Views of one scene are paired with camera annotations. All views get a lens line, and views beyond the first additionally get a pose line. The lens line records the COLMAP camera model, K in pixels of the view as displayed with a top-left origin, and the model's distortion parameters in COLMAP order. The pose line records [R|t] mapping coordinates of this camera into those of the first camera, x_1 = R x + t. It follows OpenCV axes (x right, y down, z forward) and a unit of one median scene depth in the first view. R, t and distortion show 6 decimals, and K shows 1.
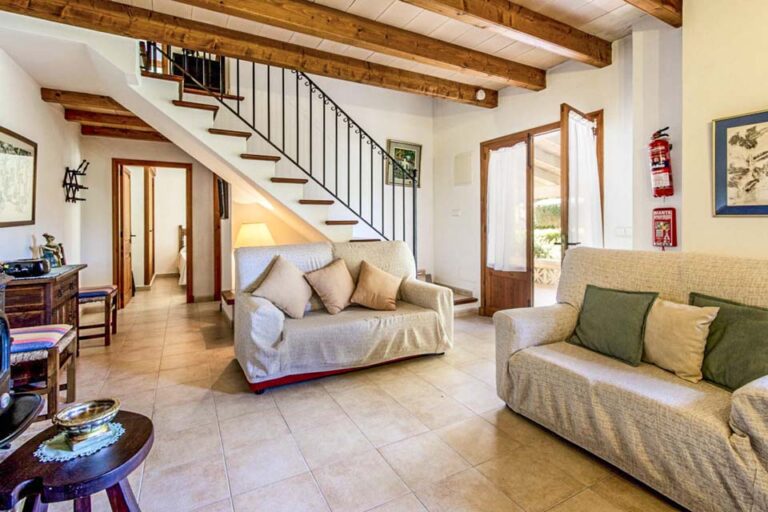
lens RADIAL K [[369.5, 0, 399.4], [0, 369.5, 227.0], [0, 0, 1]] dist [-0.000555, -0.000410]
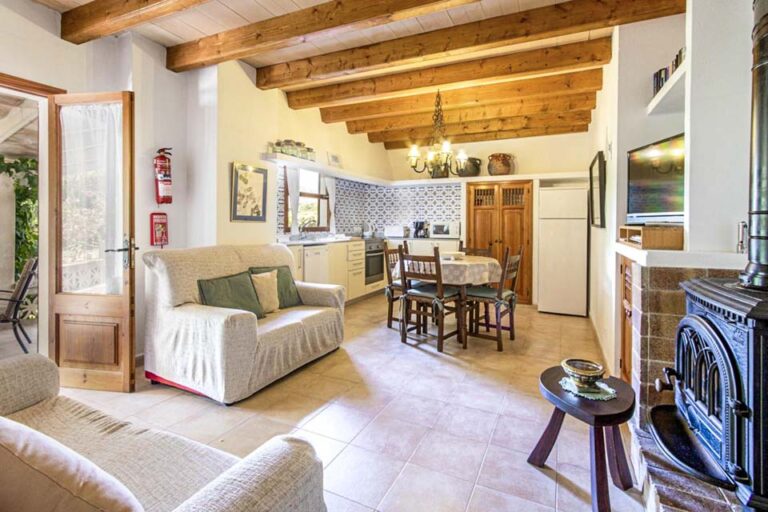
lens RADIAL K [[369.5, 0, 399.4], [0, 369.5, 227.0], [0, 0, 1]] dist [-0.000555, -0.000410]
pose [[-0.590953, -0.003915, 0.806696, -0.635419], [0.008250, 0.999907, 0.010896, -0.010380], [-0.806664, 0.013095, -0.590866, 0.965401]]
